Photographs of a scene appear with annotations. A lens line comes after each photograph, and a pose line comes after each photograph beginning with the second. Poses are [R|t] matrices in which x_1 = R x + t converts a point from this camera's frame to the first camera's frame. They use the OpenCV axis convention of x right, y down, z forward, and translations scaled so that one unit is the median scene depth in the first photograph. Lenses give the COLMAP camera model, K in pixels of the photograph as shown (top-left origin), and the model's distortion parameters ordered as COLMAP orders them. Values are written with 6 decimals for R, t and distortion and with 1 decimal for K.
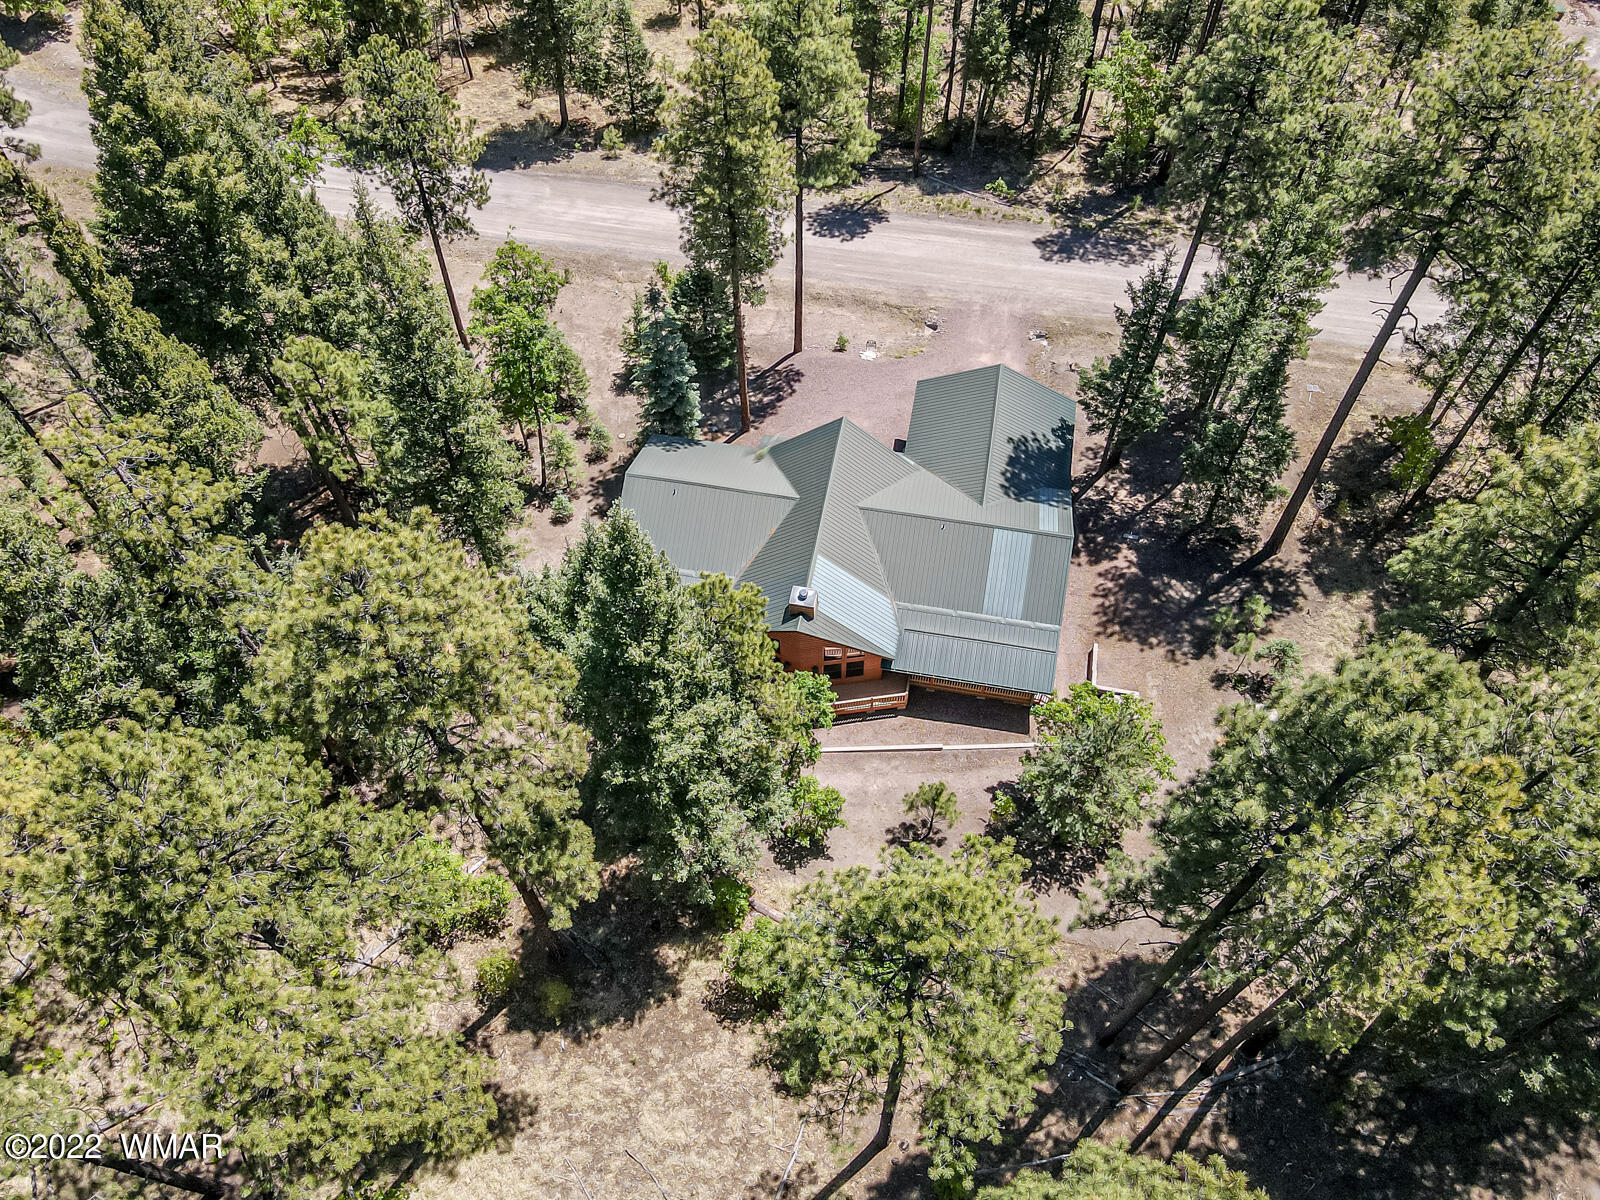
lens RADIAL K [[1155.9, 0, 790.0], [0, 1155.9, 591.7], [0, 0, 1]] dist [-0.004214, 0.005772]
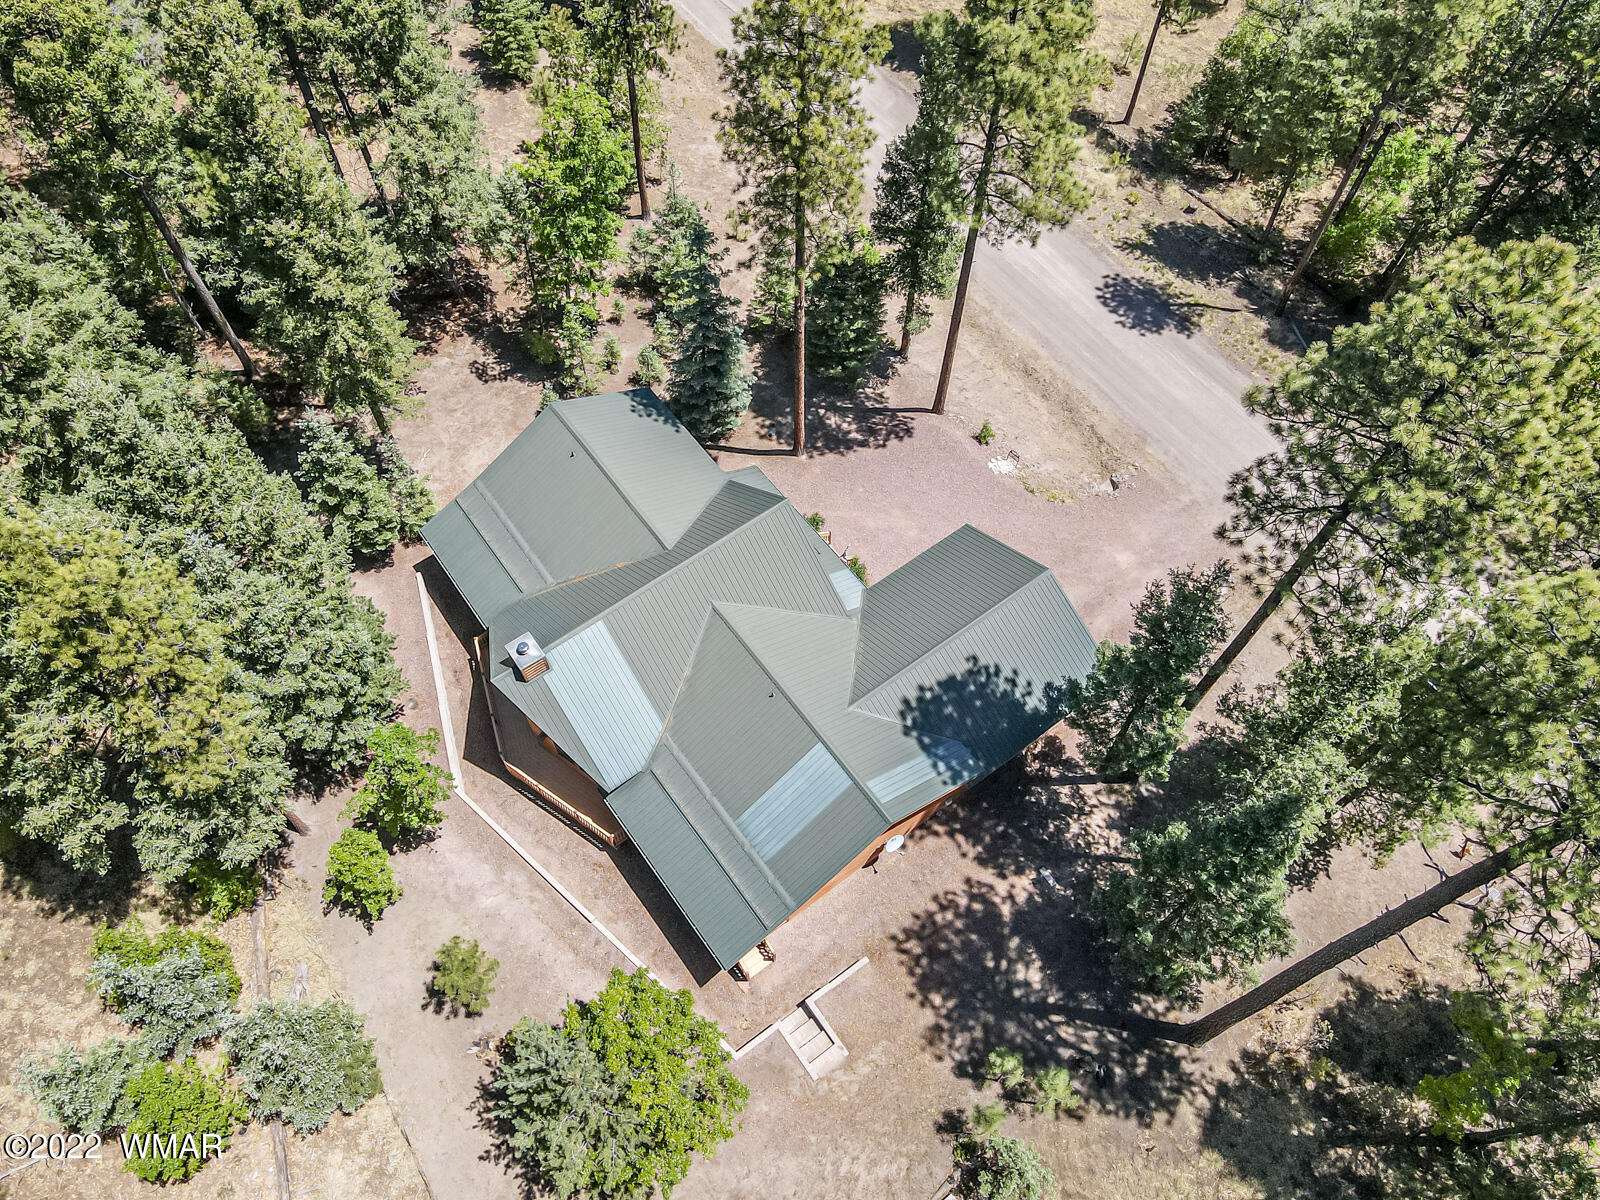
lens RADIAL K [[1155.9, 0, 790.0], [0, 1155.9, 591.7], [0, 0, 1]] dist [-0.004214, 0.005772]
pose [[0.708376, 0.612417, -0.350926, 0.320498], [-0.580097, 0.788370, 0.204842, -0.235082], [0.402108, 0.058466, 0.913724, 0.263656]]
